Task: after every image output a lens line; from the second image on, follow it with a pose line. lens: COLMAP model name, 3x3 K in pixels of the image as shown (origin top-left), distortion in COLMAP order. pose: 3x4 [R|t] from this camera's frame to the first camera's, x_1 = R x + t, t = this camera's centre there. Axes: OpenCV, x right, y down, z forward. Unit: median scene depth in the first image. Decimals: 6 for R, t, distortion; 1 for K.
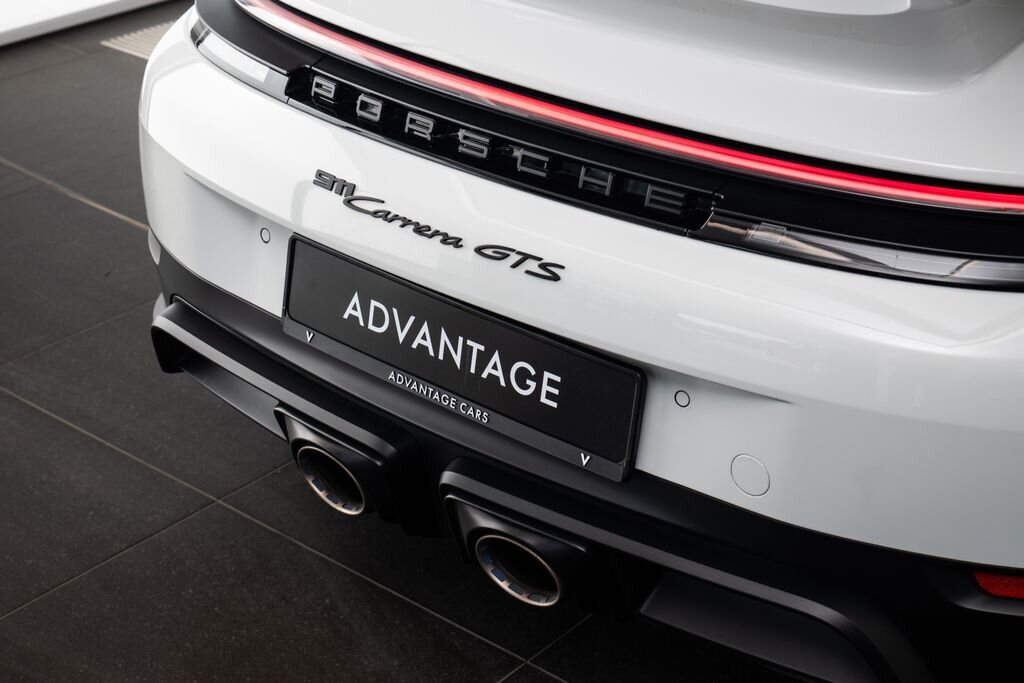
lens RADIAL K [[1787.5, 0, 512.0], [0, 1787.5, 340.3], [0, 0, 1]] dist [0.019535, 0.000000]
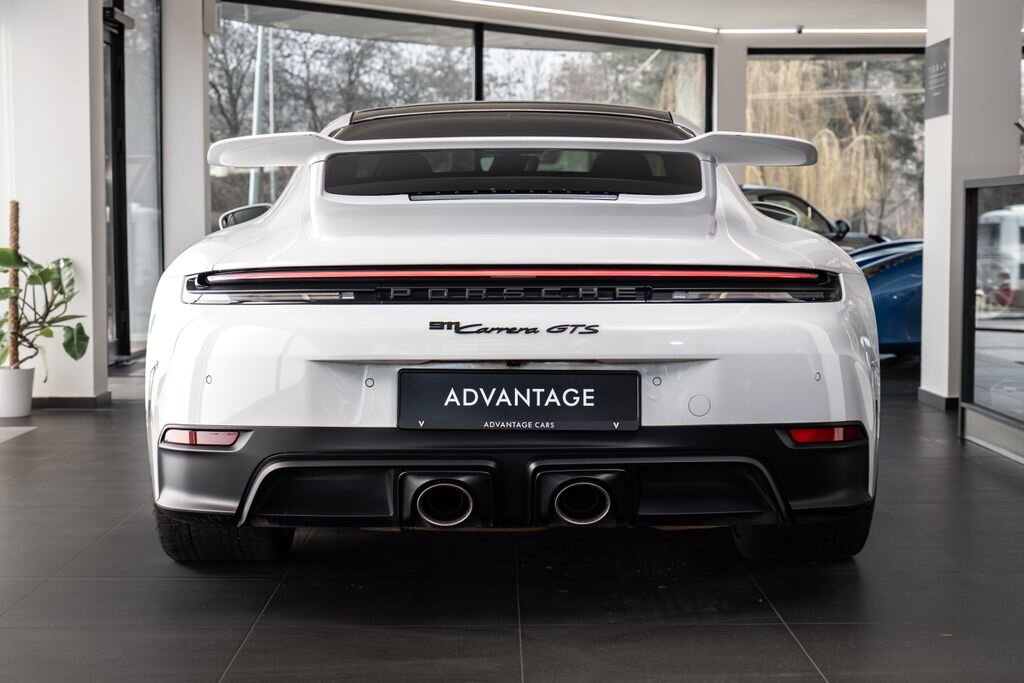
lens RADIAL K [[1787.5, 0, 517.9], [0, 1787.5, 339.4], [0, 0, 1]] dist [0.019535, 0.000000]
pose [[0.766149, -0.061043, 0.639758, -1.279786], [0.309078, 0.907792, -0.283522, 0.497645], [-0.563459, 0.414956, 0.714371, -0.398389]]
